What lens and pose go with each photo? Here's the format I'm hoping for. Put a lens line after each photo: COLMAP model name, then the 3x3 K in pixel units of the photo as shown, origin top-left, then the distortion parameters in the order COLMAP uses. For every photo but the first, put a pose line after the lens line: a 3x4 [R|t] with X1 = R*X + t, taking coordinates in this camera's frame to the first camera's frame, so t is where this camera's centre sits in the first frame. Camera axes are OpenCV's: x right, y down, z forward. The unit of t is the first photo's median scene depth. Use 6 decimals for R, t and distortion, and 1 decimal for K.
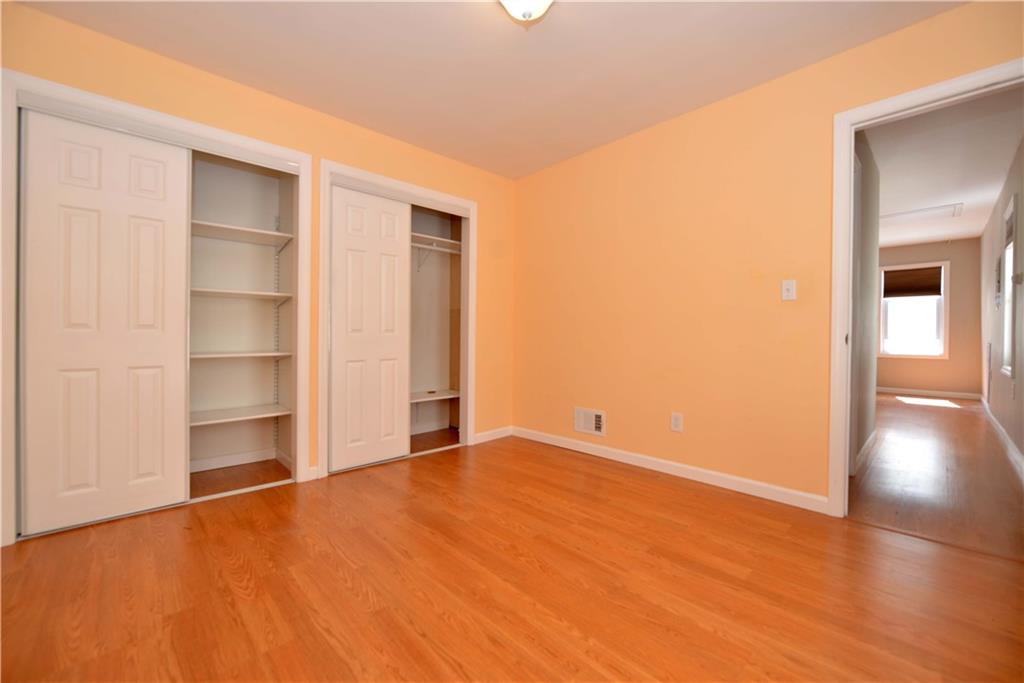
lens RADIAL K [[376.0, 0, 513.5], [0, 376.0, 337.3], [0, 0, 1]] dist [-0.008568, -0.000100]
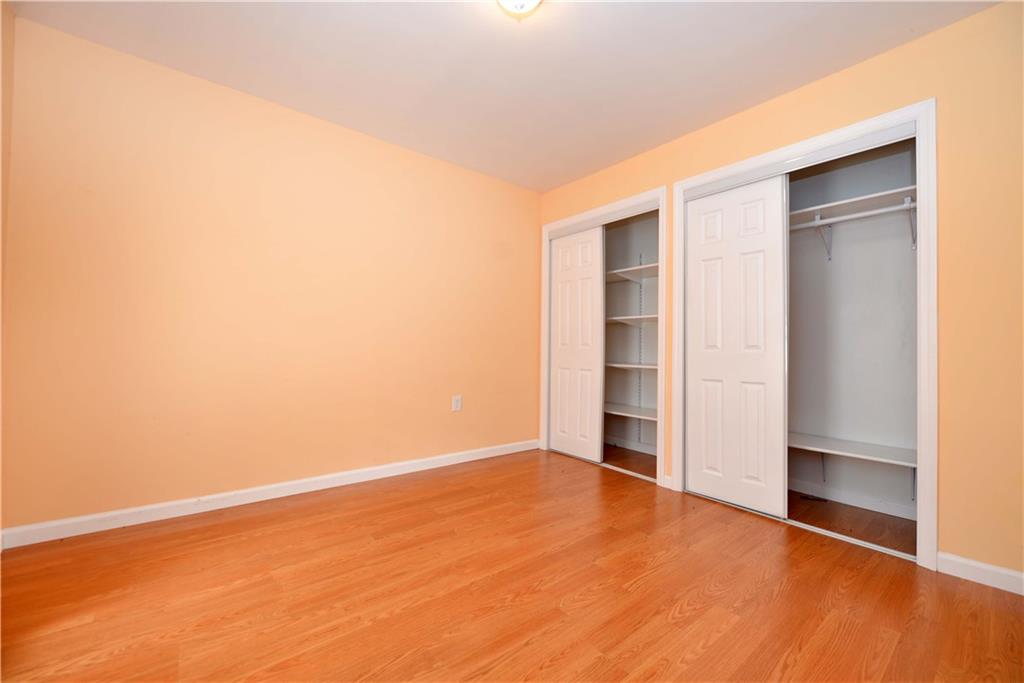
lens RADIAL K [[376.0, 0, 513.5], [0, 376.0, 337.3], [0, 0, 1]] dist [-0.008568, -0.000100]
pose [[0.002242, -0.025252, -0.999679, 0.754107], [-0.020249, 0.999475, -0.025292, -0.012499], [0.999792, 0.020299, 0.001729, 0.790522]]
